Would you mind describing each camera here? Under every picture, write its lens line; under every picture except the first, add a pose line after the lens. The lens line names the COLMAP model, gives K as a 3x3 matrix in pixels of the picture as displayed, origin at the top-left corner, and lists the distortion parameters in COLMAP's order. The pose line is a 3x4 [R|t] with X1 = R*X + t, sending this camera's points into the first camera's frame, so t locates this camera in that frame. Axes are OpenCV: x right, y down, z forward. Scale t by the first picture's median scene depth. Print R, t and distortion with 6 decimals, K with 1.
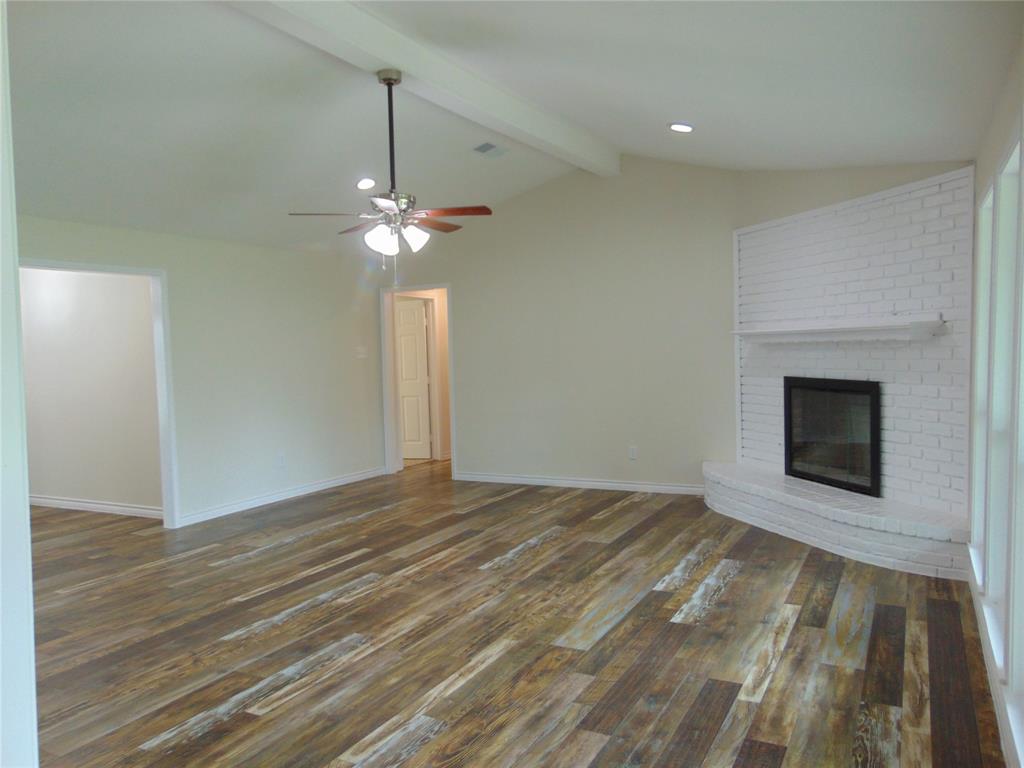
lens RADIAL K [[765.2, 0, 509.3], [0, 765.2, 386.3], [0, 0, 1]] dist [-0.038740, 0.077103]
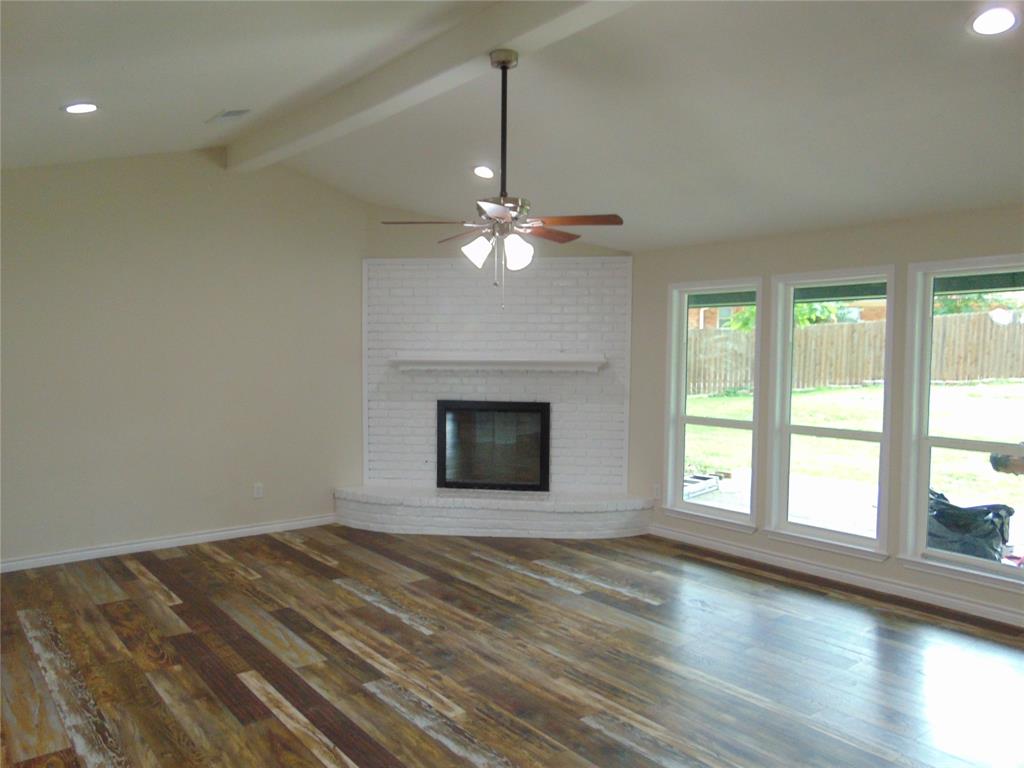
lens RADIAL K [[765.2, 0, 509.3], [0, 765.2, 386.3], [0, 0, 1]] dist [-0.038740, 0.077103]
pose [[0.405996, -0.013839, 0.913770, -0.789858], [0.029560, 0.999561, 0.002004, -0.041056], [-0.913397, 0.026197, 0.406227, 0.561619]]
